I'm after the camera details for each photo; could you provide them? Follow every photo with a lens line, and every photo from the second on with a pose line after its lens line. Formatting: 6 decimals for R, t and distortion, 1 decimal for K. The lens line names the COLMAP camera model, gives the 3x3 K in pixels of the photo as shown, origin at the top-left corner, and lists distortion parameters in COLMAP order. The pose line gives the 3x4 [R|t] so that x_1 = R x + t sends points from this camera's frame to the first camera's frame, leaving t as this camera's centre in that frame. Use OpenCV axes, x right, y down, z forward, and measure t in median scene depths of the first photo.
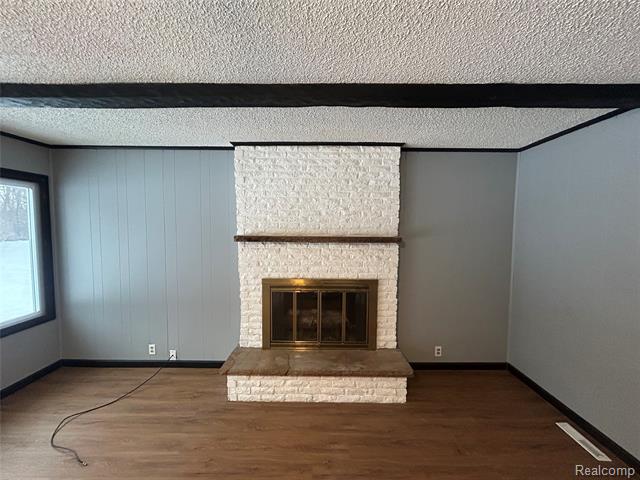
lens RADIAL K [[257.2, 0, 319.3], [0, 257.2, 238.9], [0, 0, 1]] dist [-0.003055, -0.000153]
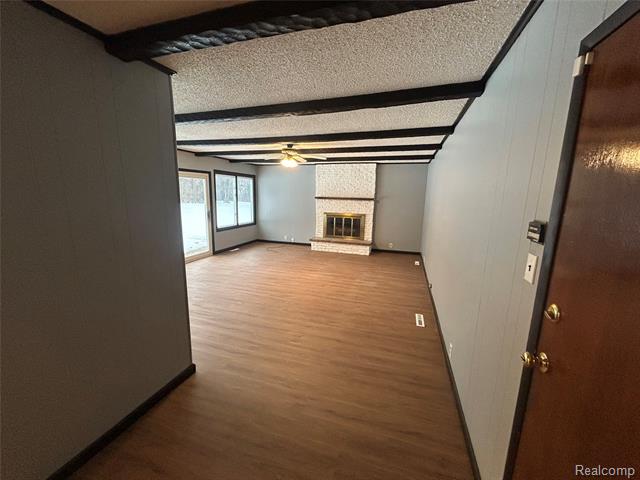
lens RADIAL K [[257.2, 0, 319.3], [0, 257.2, 238.9], [0, 0, 1]] dist [-0.003055, -0.000153]
pose [[0.953388, 0.064852, -0.294697, 0.573637], [-0.034790, 0.993743, 0.106136, 0.143945], [0.299736, -0.090937, 0.949678, -1.694457]]
